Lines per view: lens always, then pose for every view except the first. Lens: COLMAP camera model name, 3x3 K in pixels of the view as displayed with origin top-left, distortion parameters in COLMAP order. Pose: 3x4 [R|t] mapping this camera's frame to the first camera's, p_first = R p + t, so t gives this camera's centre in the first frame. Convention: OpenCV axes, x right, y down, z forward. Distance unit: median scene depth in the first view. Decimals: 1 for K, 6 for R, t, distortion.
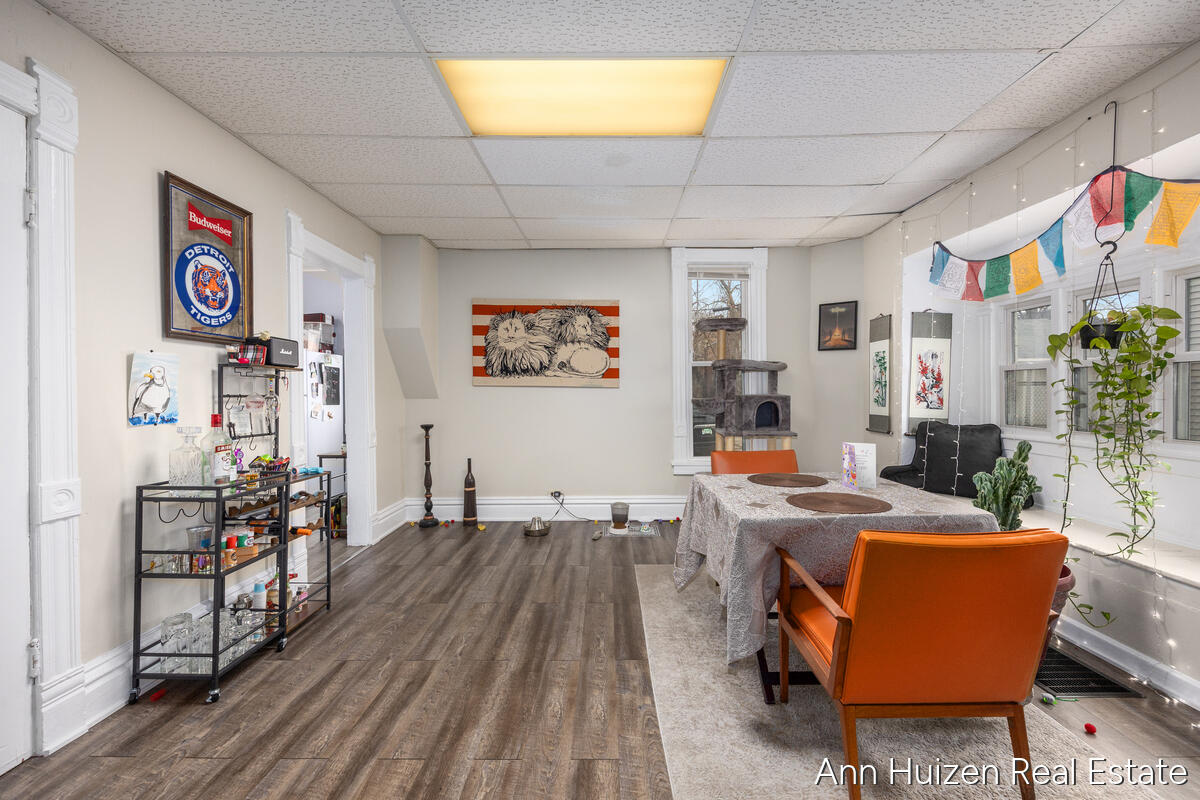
lens RADIAL K [[499.7, 0, 603.1], [0, 499.7, 393.5], [0, 0, 1]] dist [-0.000397, -0.000011]
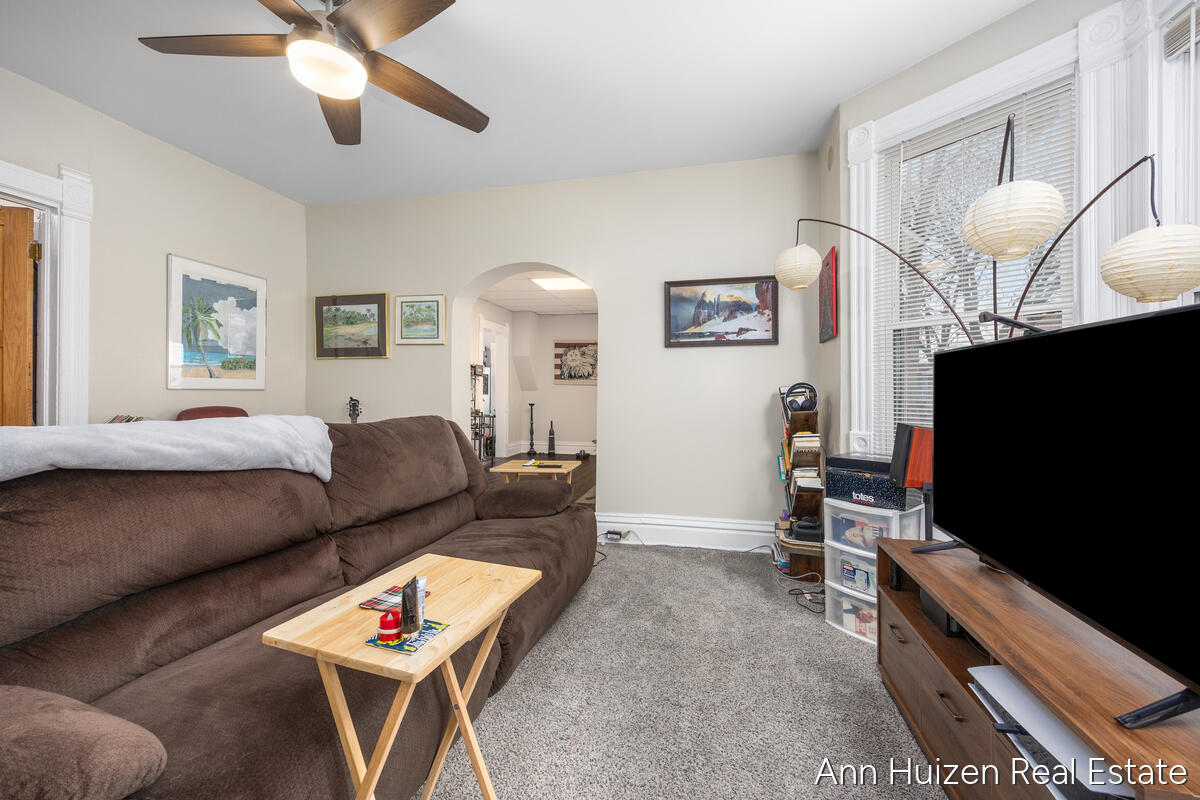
lens RADIAL K [[499.7, 0, 603.1], [0, 499.7, 393.5], [0, 0, 1]] dist [-0.000397, -0.000011]
pose [[0.975166, 0.013134, -0.221086, 0.359065], [-0.014954, 0.999867, -0.006559, 0.030538], [0.220971, 0.009702, 0.975232, -0.866822]]
